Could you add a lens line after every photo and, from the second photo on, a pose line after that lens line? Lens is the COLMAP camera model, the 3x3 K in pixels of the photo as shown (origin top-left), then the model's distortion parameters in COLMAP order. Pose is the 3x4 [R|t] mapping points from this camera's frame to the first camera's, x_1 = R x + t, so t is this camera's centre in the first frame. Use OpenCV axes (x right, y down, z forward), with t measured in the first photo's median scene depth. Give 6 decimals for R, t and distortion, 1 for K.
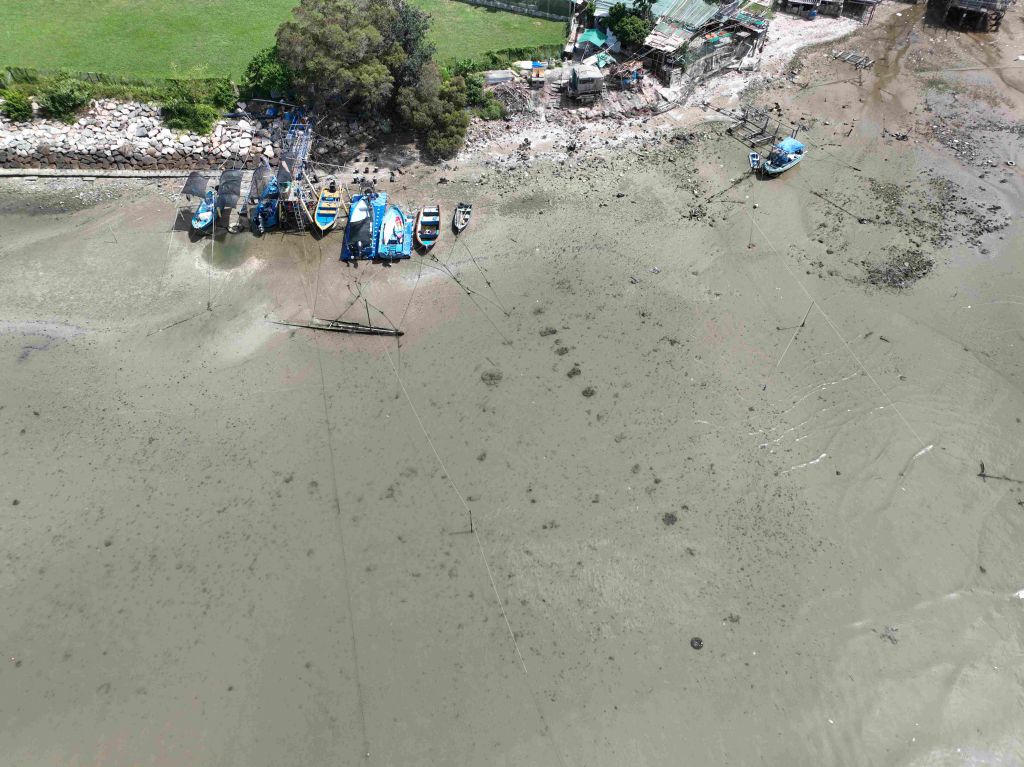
lens RADIAL K [[724.9, 0, 504.9], [0, 724.9, 386.7], [0, 0, 1]] dist [0.000782, 0.017078]
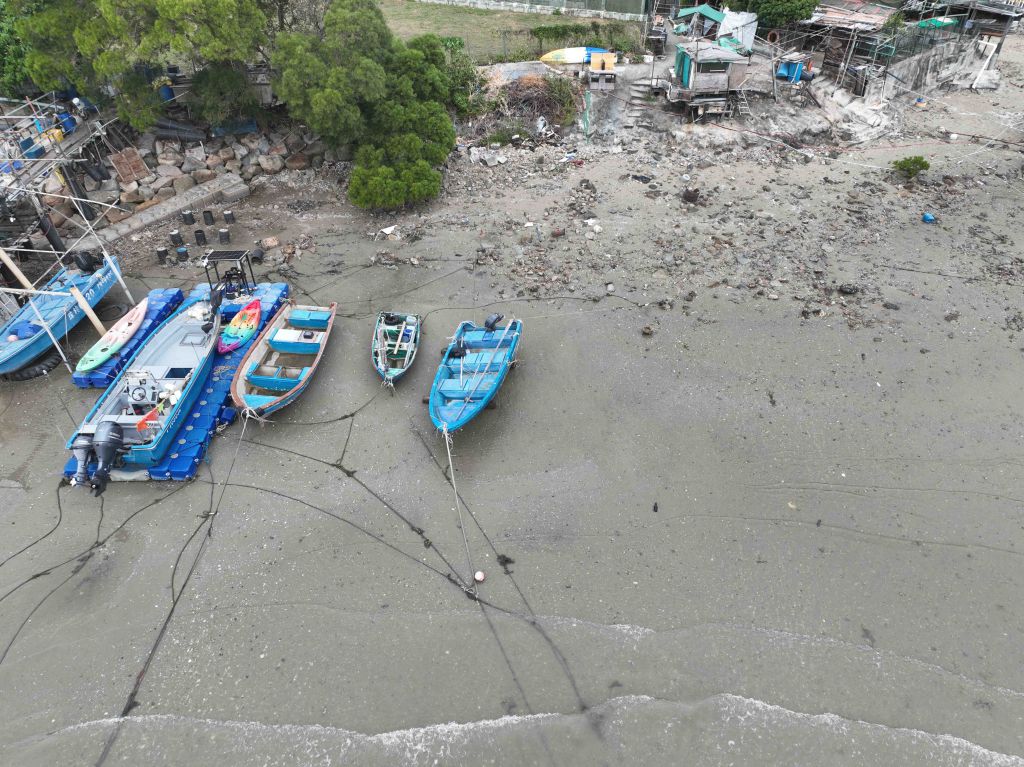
lens RADIAL K [[724.9, 0, 504.9], [0, 724.9, 386.7], [0, 0, 1]] dist [0.000782, 0.017078]
pose [[0.999998, -0.001017, -0.001490, -0.018006], [0.000656, 0.974487, -0.224445, -0.122137], [0.001681, 0.224443, 0.974486, 0.604750]]
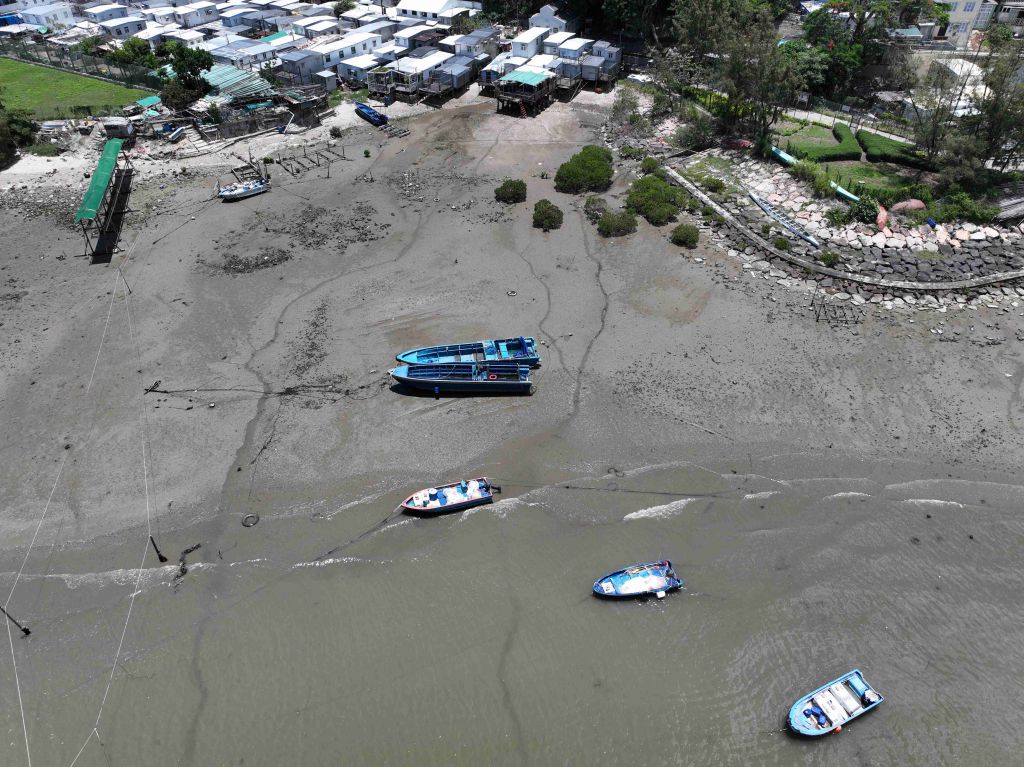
lens RADIAL K [[724.9, 0, 504.9], [0, 724.9, 386.7], [0, 0, 1]] dist [0.000782, 0.017078]
pose [[0.997637, 0.044713, -0.052159, 0.869520], [-0.053838, 0.980452, -0.189249, 0.207807], [0.042677, 0.191610, 0.980543, -0.093856]]
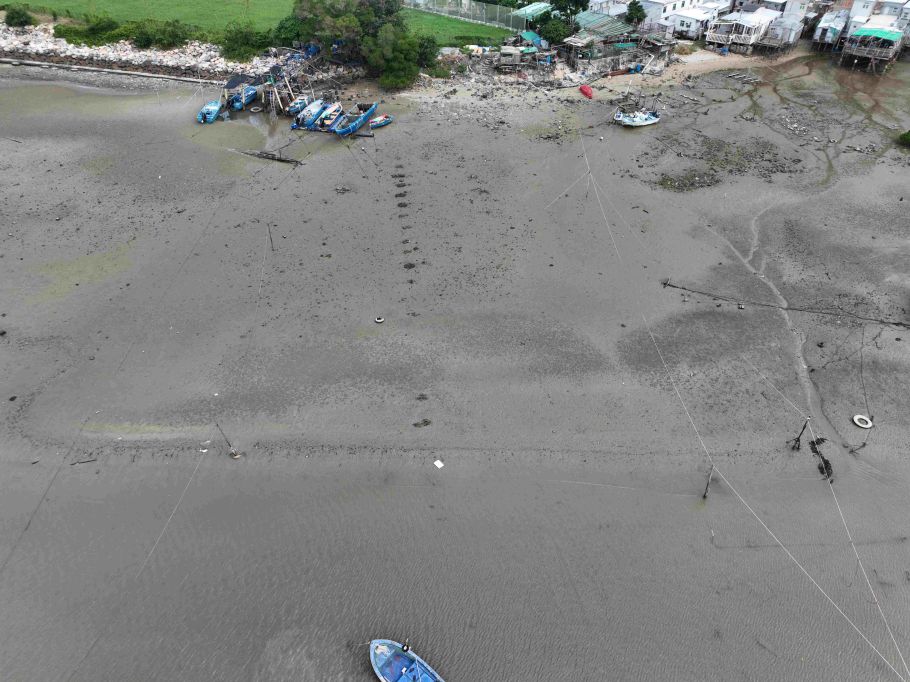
lens RADIAL K [[644.2, 0, 448.7], [0, 644.2, 343.9], [0, 0, 1]] dist [0.000782, 0.017078]
pose [[0.958064, 0.180317, -0.222709, 0.379357], [-0.218699, 0.962305, -0.161680, 0.321601], [0.185160, 0.203606, 0.961385, -0.070982]]
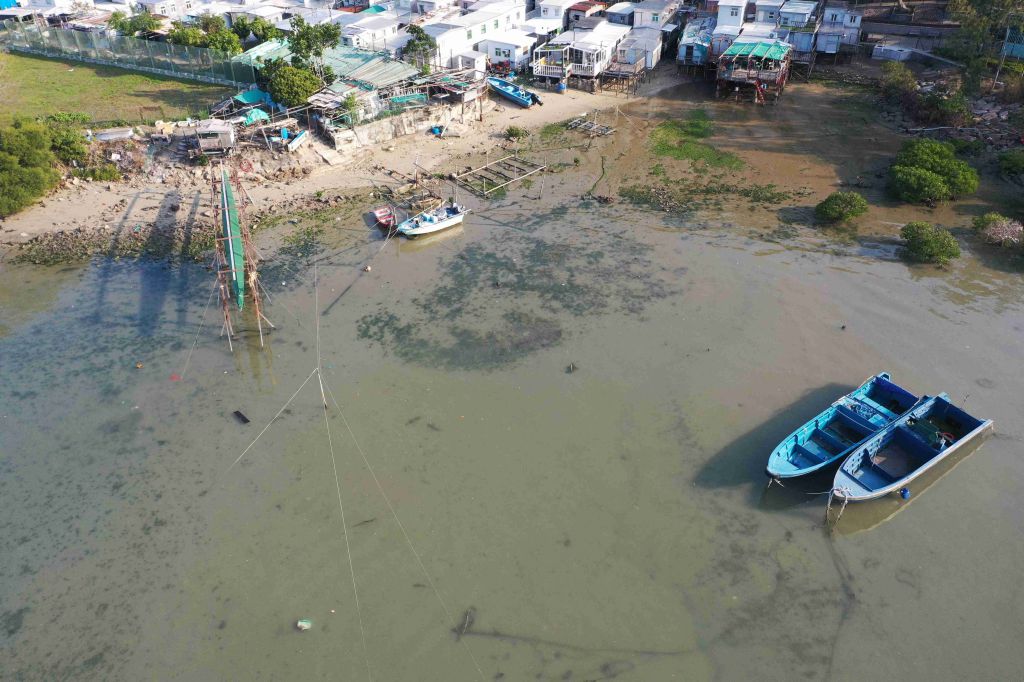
lens RADIAL K [[820.4, 0, 512.0], [0, 820.4, 341.0], [0, 0, 1]] dist [0.011597, 0.005889]
pose [[0.999715, -0.000330, -0.023857, 0.479957], [-0.006413, 0.959386, -0.282025, 0.057229], [0.022982, 0.282098, 0.959110, 0.193921]]
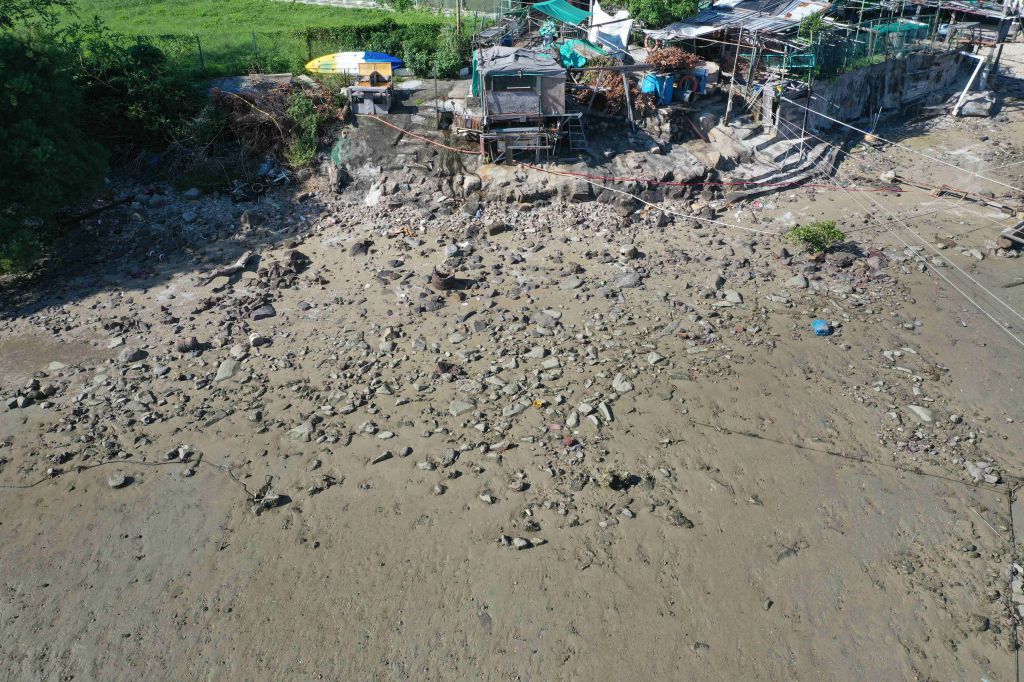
lens RADIAL K [[792.2, 0, 495.3], [0, 792.2, 341.8], [0, 0, 1]] dist [0.023158, 0.006511]
pose [[0.998908, 0.017113, -0.043466, 0.123481], [-0.030268, 0.945842, -0.323212, -0.213044], [0.035581, 0.324175, 0.945328, 0.729449]]
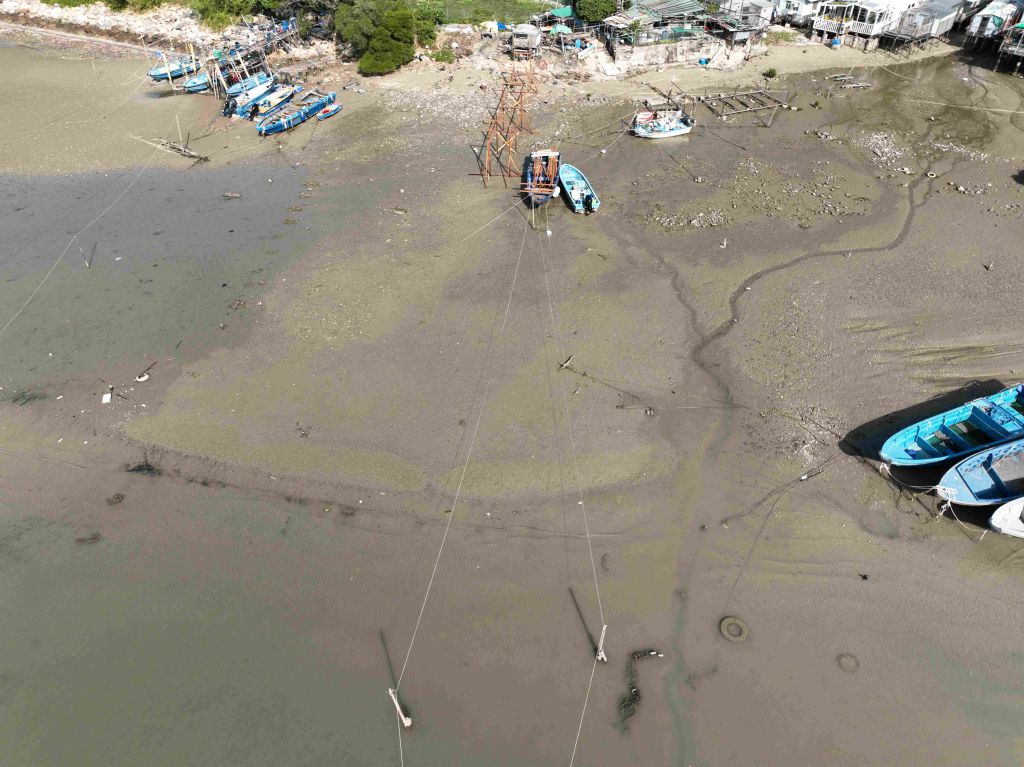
lens RADIAL K [[724.9, 0, 504.9], [0, 724.9, 386.7], [0, 0, 1]] dist [0.000782, 0.017078]
pose [[0.897748, 0.280167, -0.339934, 0.598811], [-0.332473, 0.937177, -0.105642, 0.176284], [0.288982, 0.207859, 0.934497, 0.118334]]
